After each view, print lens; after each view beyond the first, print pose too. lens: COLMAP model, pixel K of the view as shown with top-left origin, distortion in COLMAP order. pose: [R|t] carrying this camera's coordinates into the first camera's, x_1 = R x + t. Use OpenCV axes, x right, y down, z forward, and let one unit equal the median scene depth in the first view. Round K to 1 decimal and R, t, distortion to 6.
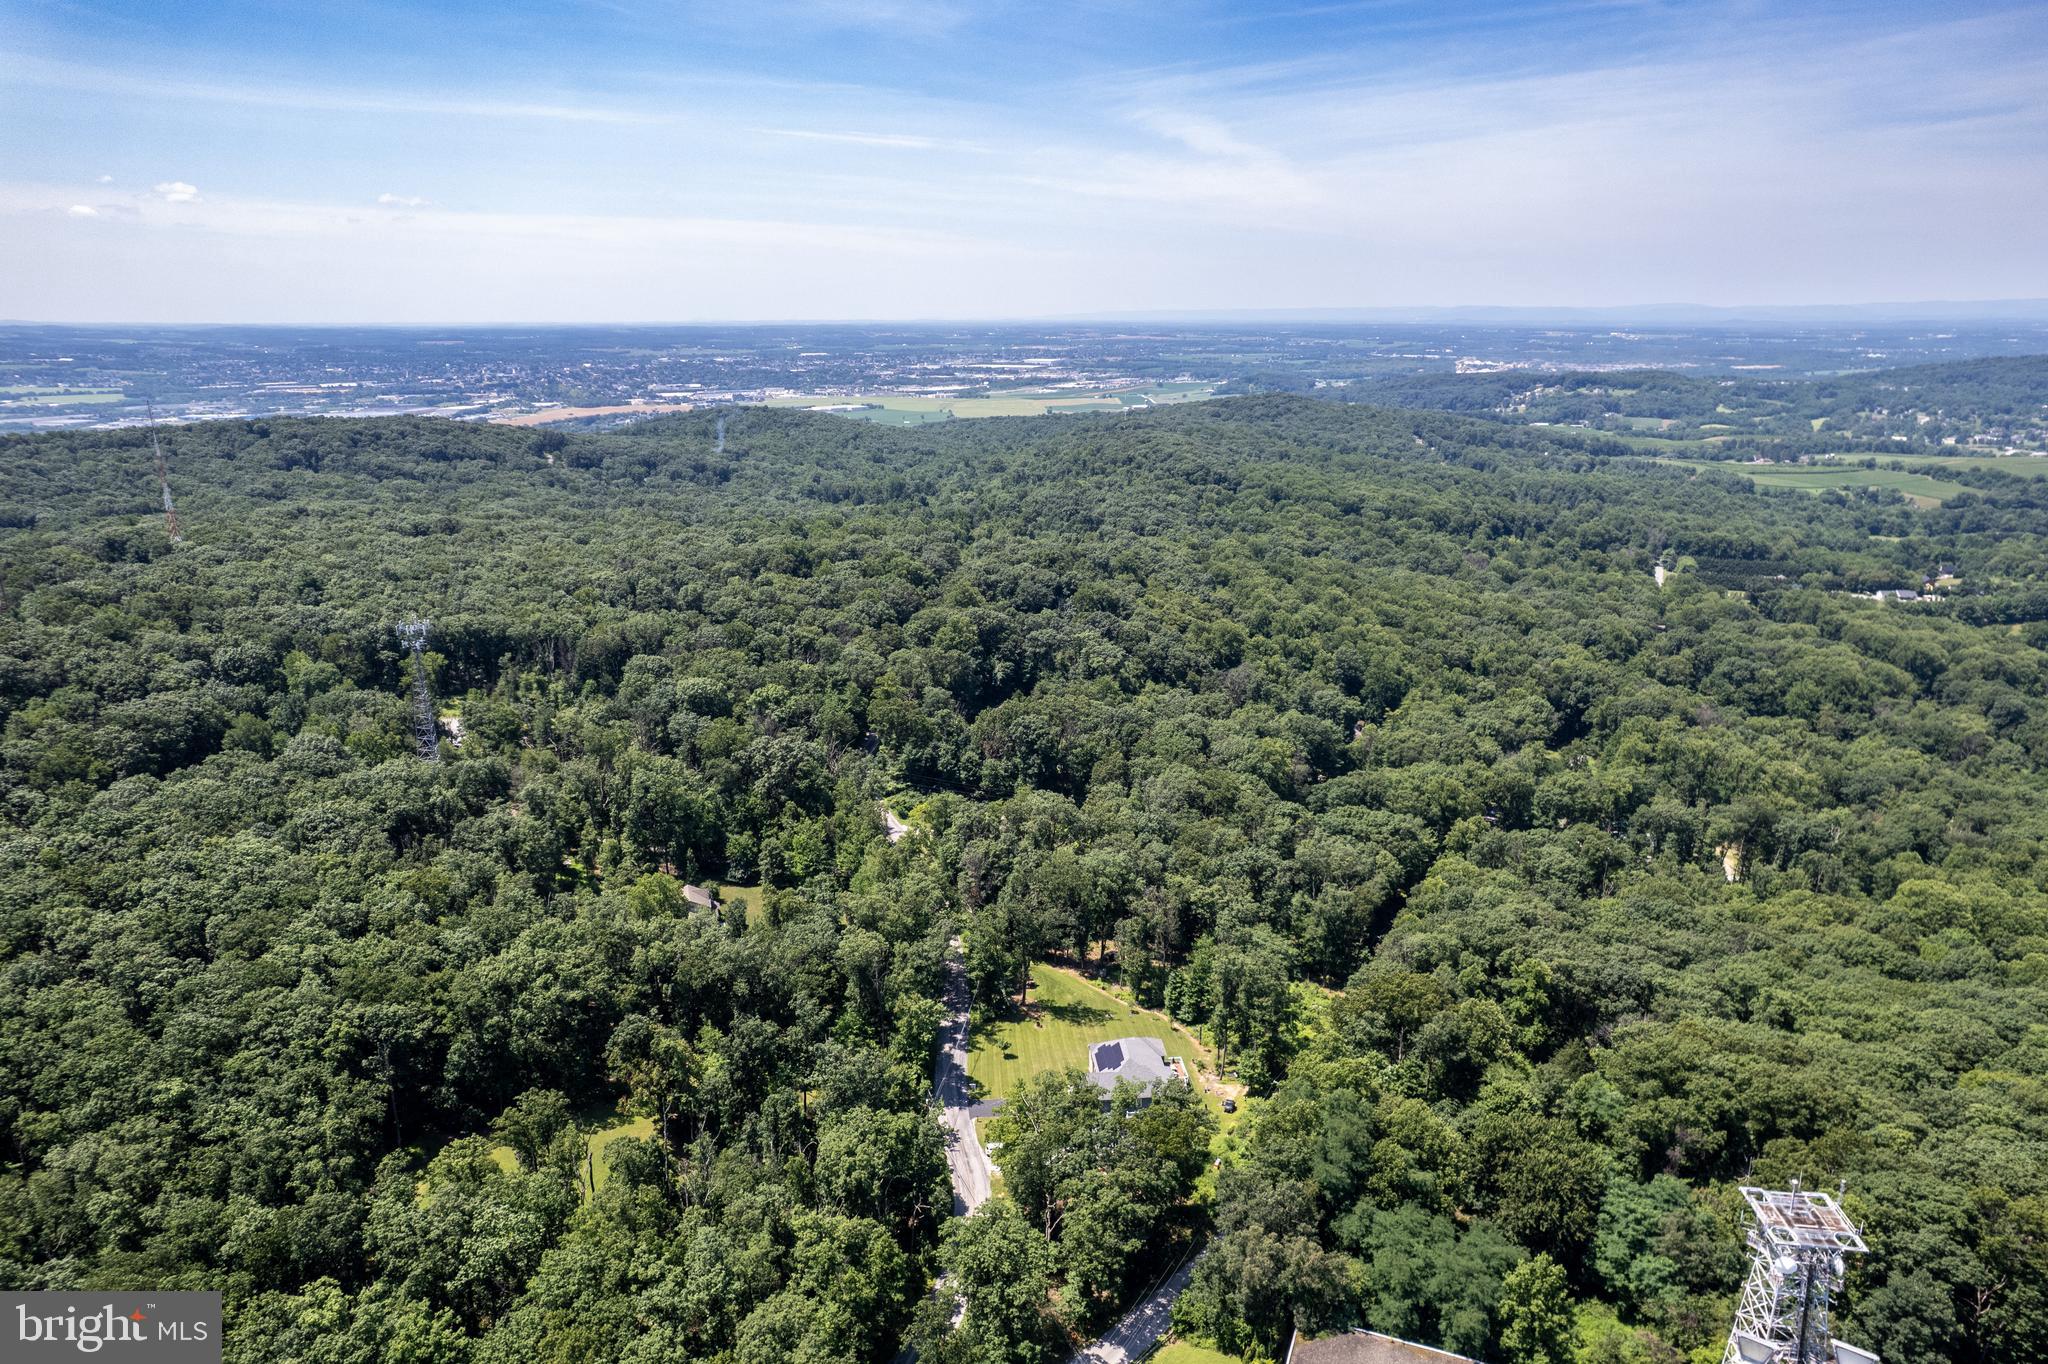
lens RADIAL K [[1305.0, 0, 1024.0], [0, 1305.0, 682.0], [0, 0, 1]] dist [-0.061327, 0.066972]
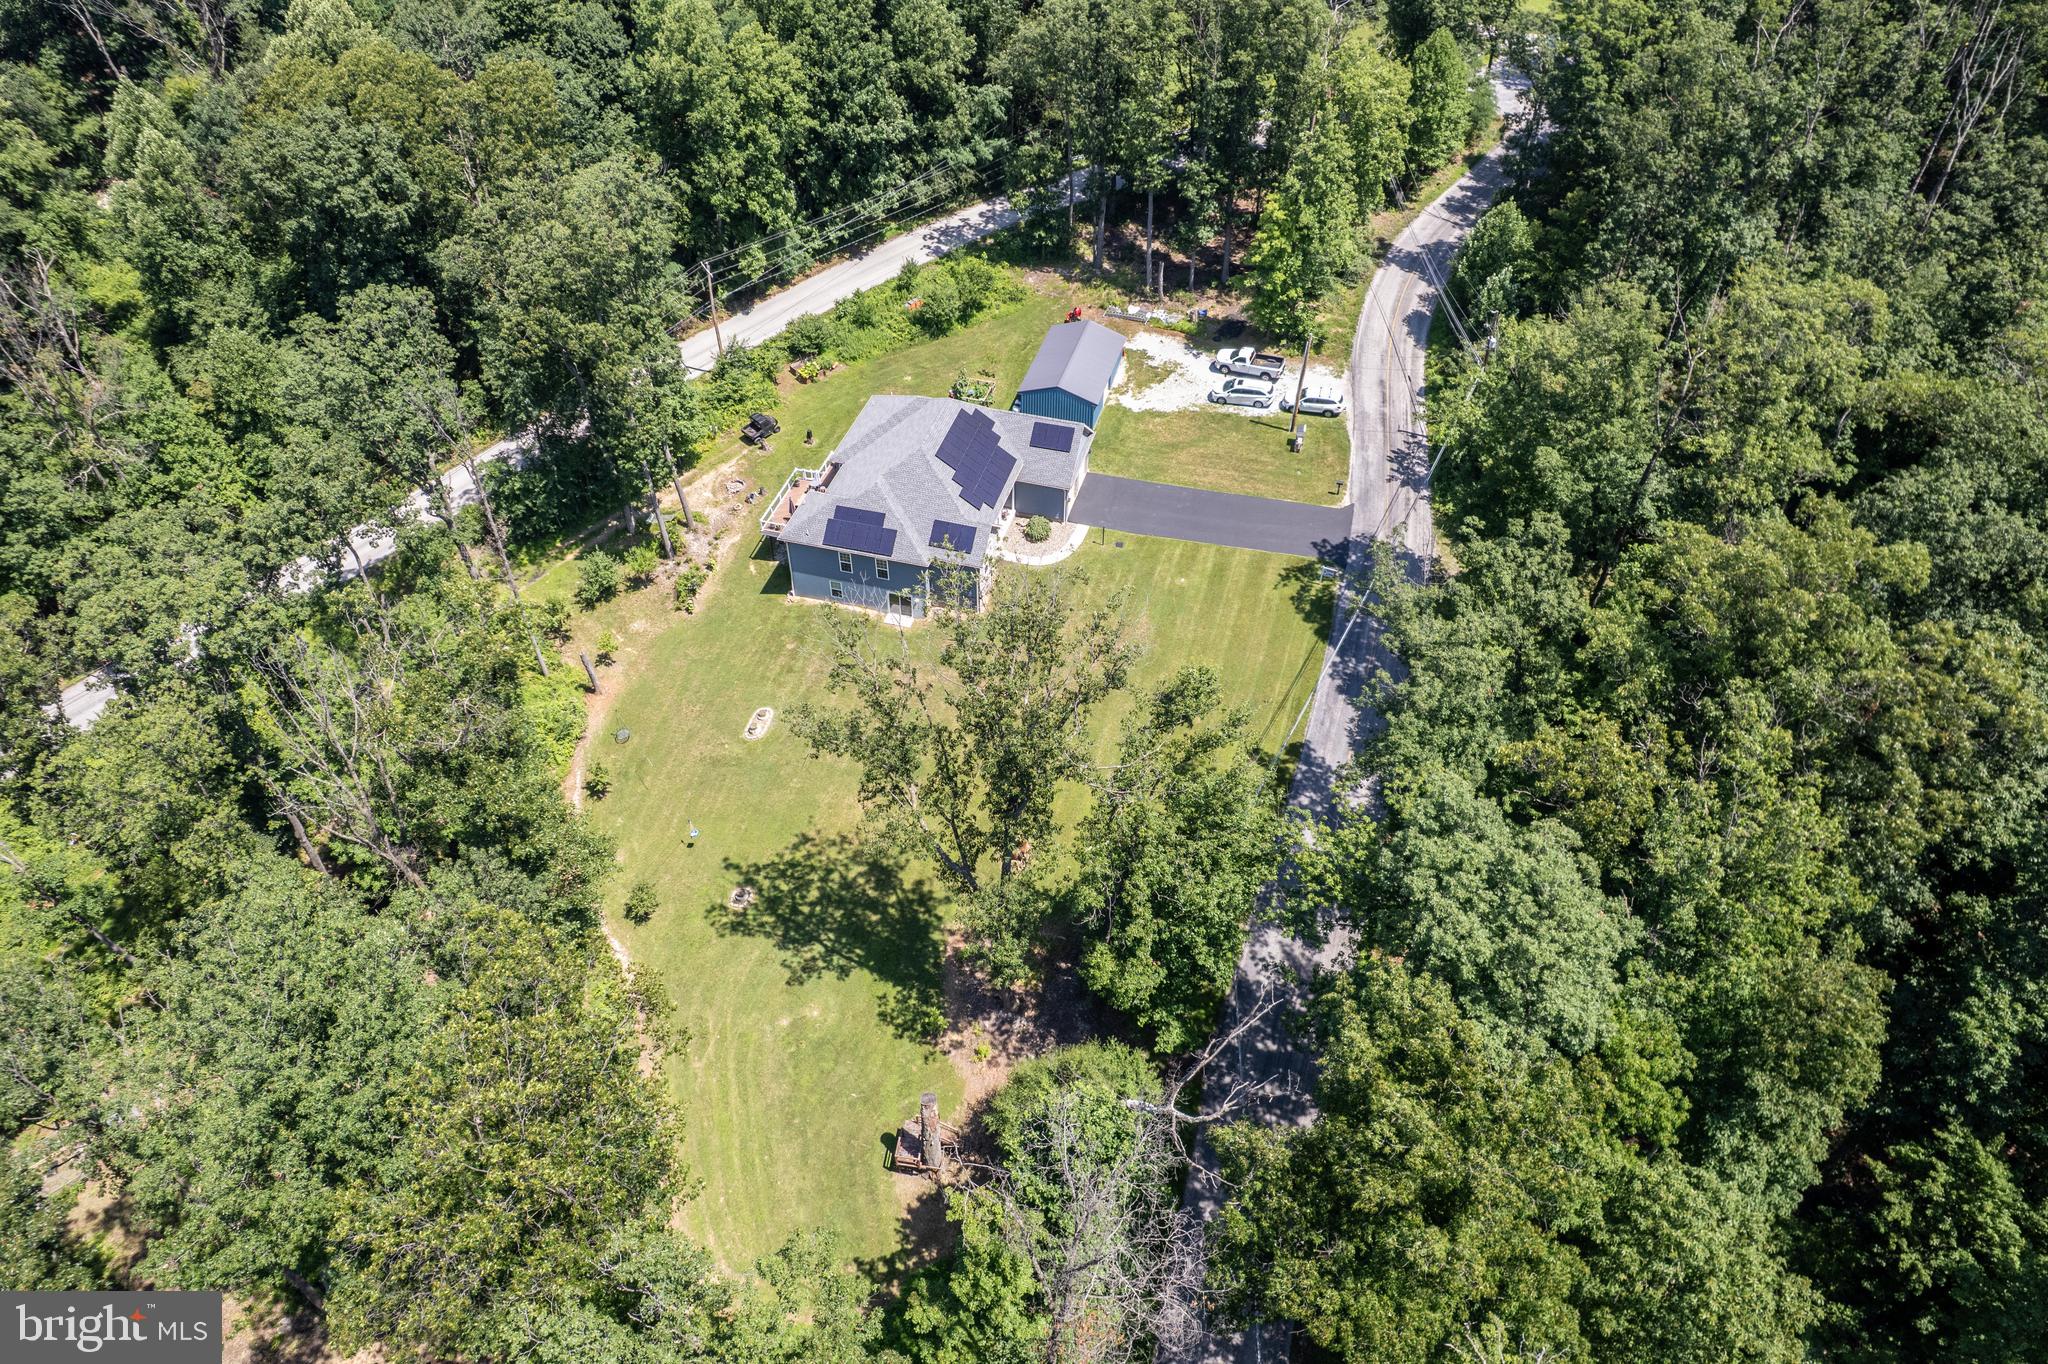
lens RADIAL K [[1341.6, 0, 1039.3], [0, 1341.6, 679.5], [0, 0, 1]] dist [-0.038572, 0.001070]
pose [[-0.937772, -0.246269, 0.244818, -0.046092], [0.090162, 0.508157, 0.856532, -0.009585], [-0.335343, 0.825305, -0.454332, 0.902664]]
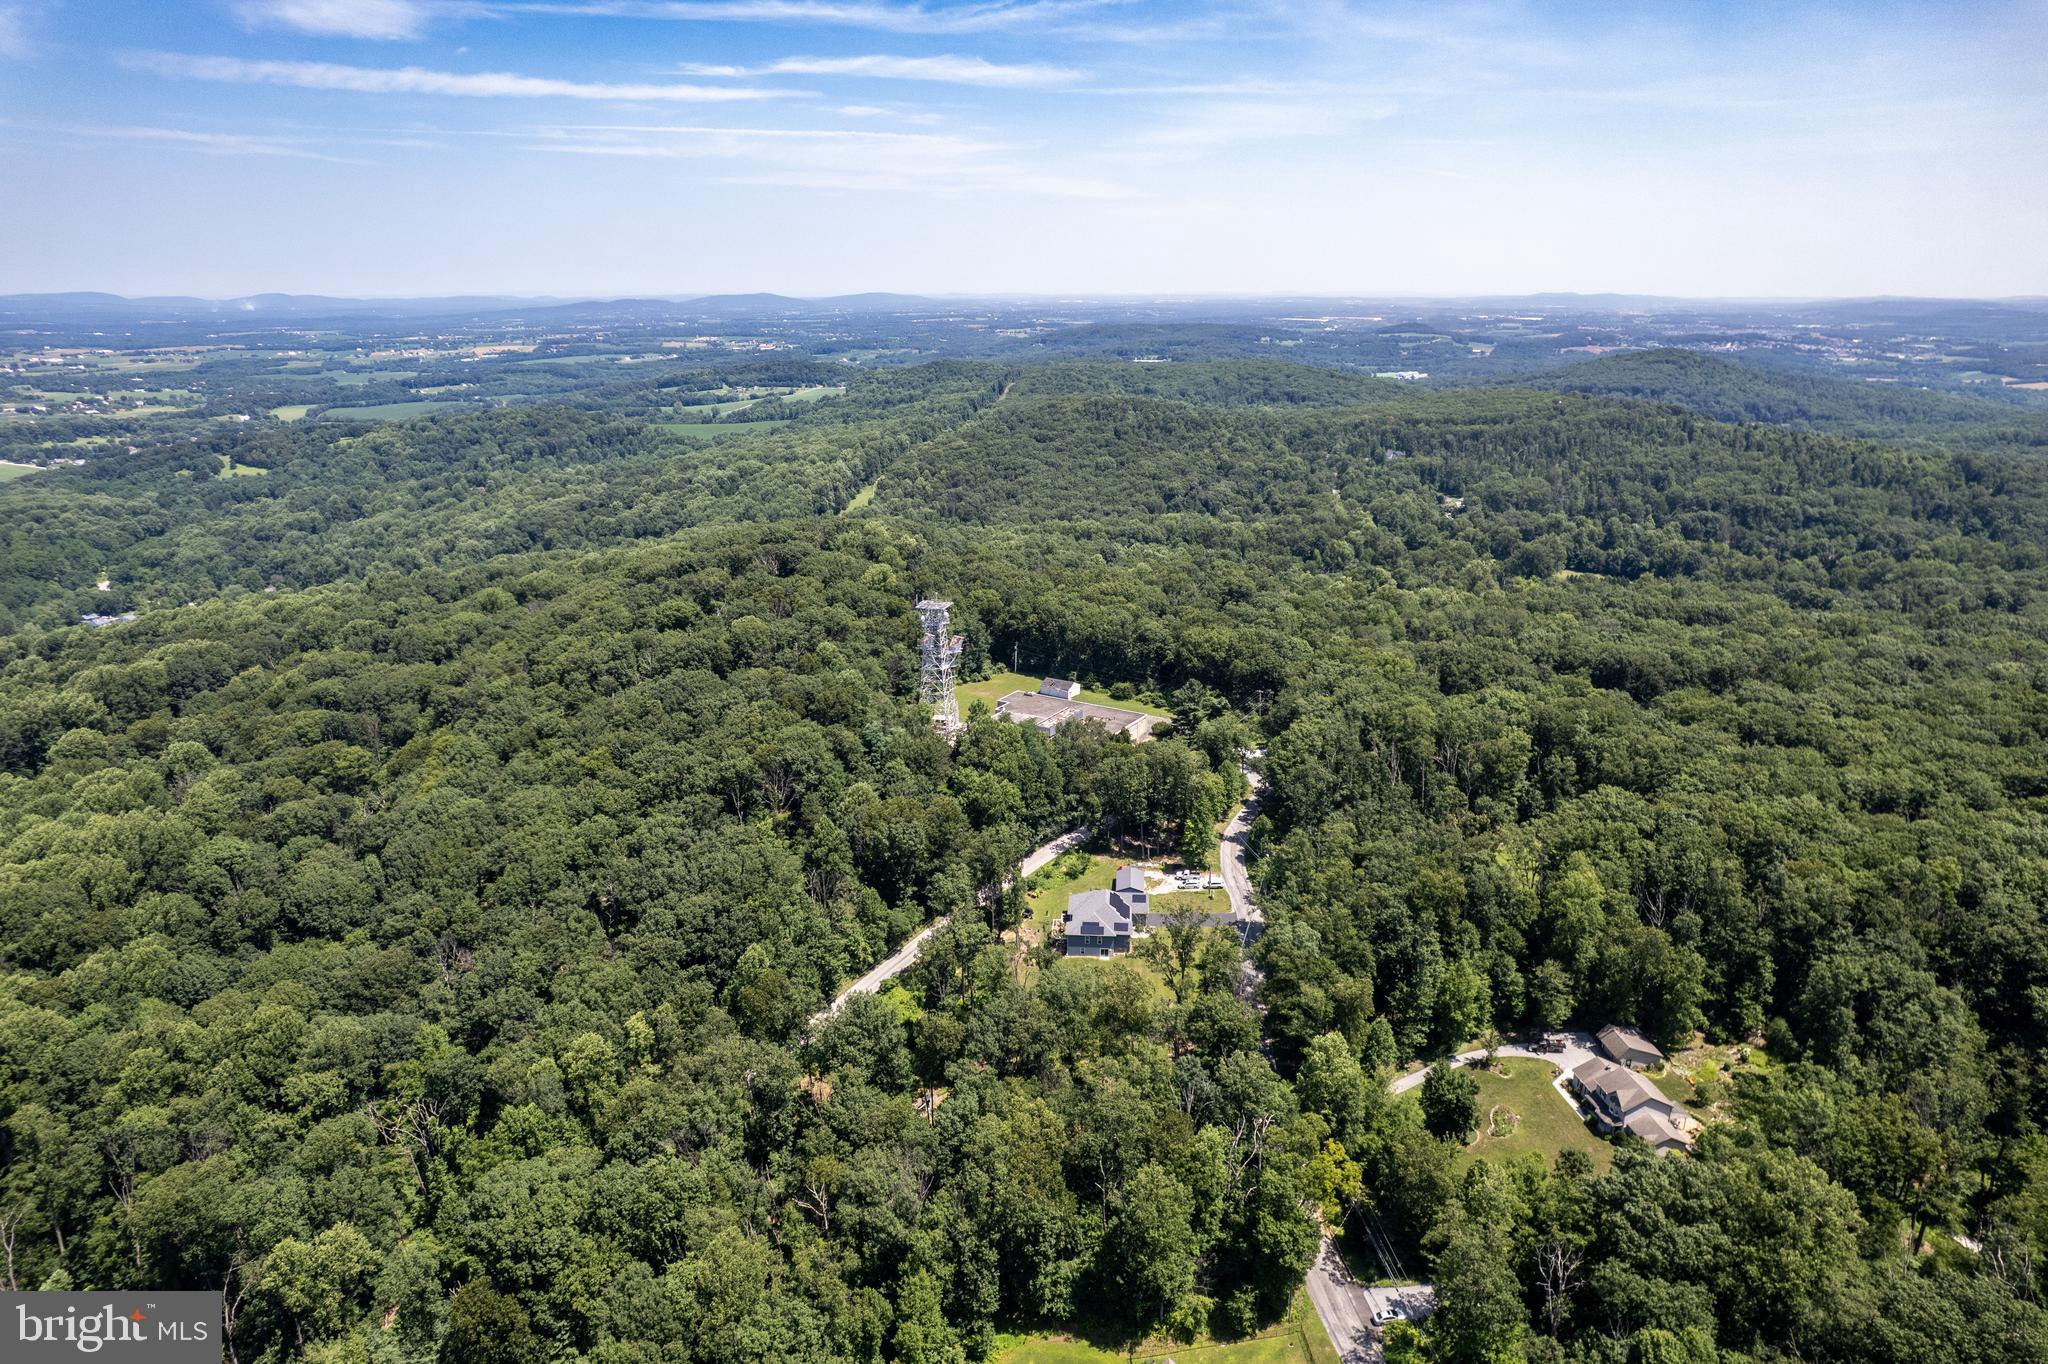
lens RADIAL K [[1317.3, 0, 1026.1], [0, 1317.3, 675.0], [0, 0, 1]] dist [-0.064938, 0.039029]
pose [[-0.984505, -0.036571, 0.171499, -0.035933], [0.062358, 0.841071, 0.537319, -0.405506], [-0.163893, 0.539688, -0.825758, 1.402186]]
